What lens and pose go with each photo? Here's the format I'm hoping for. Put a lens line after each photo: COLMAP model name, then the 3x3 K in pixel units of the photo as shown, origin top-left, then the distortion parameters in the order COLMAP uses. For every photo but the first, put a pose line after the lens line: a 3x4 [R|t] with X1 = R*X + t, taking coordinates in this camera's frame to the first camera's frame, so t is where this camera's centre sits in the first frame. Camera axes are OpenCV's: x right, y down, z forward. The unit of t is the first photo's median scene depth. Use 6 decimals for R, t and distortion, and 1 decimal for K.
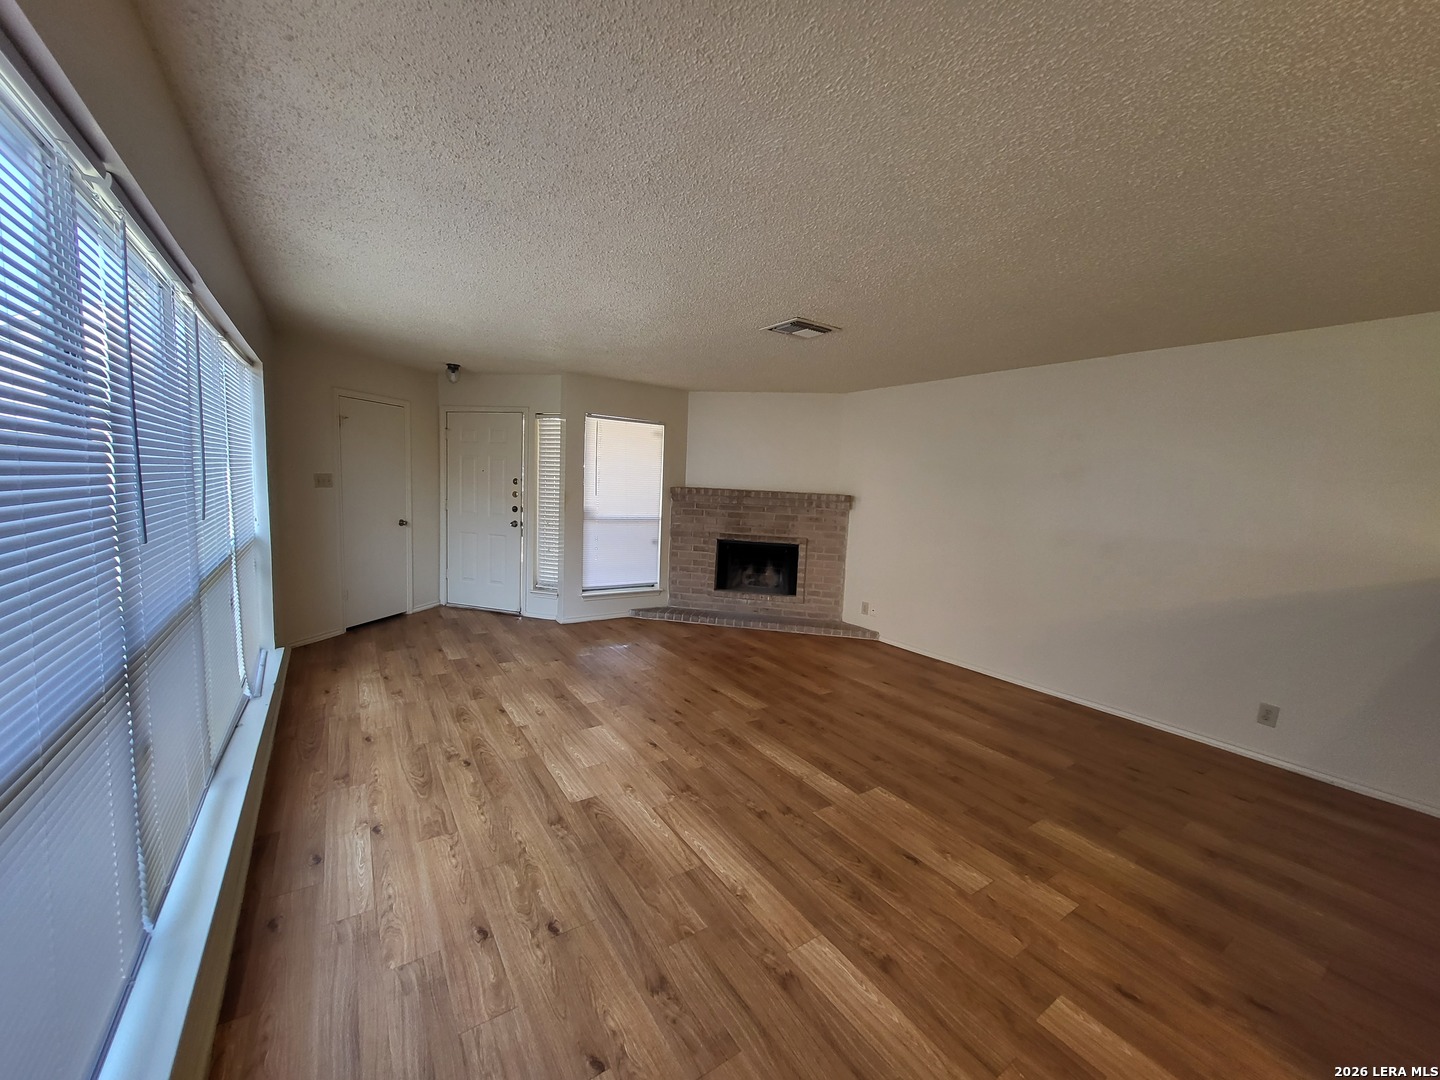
lens RADIAL K [[563.6, 0, 709.4], [0, 563.6, 540.8], [0, 0, 1]] dist [-0.002478, -0.001279]
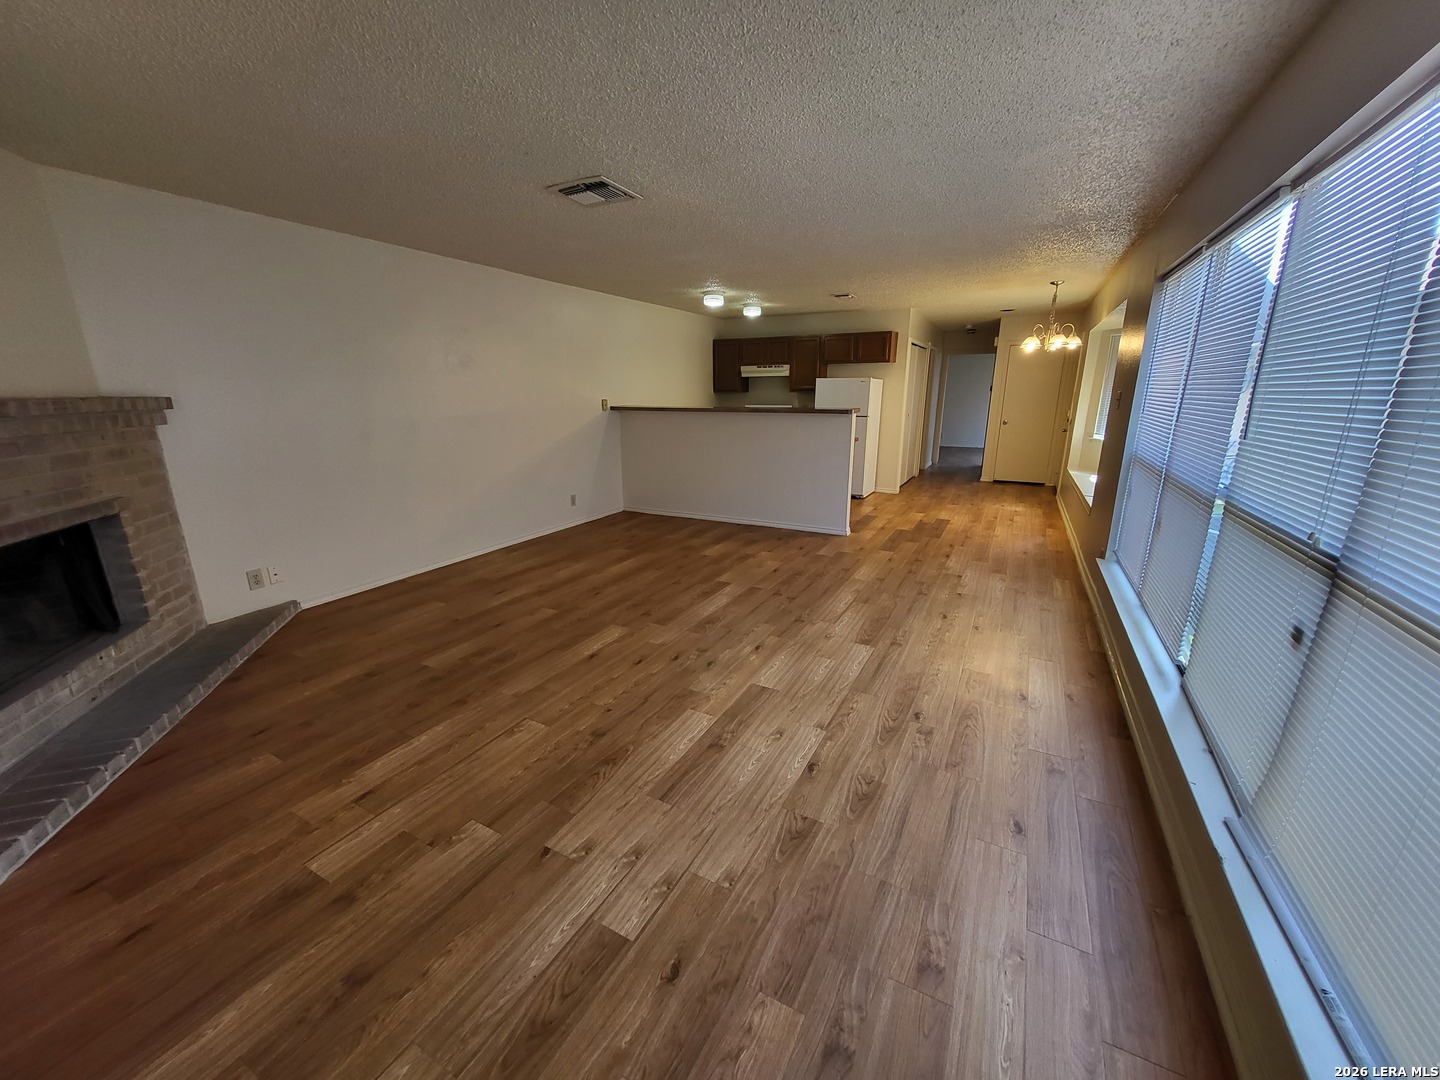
lens RADIAL K [[563.6, 0, 714.4], [0, 563.6, 541.5], [0, 0, 1]] dist [-0.002478, -0.001279]
pose [[-0.476363, -0.267895, 0.837443, -0.828351], [0.073153, 0.937075, 0.341378, -0.166006], [-0.876200, 0.223882, -0.426791, 1.396260]]
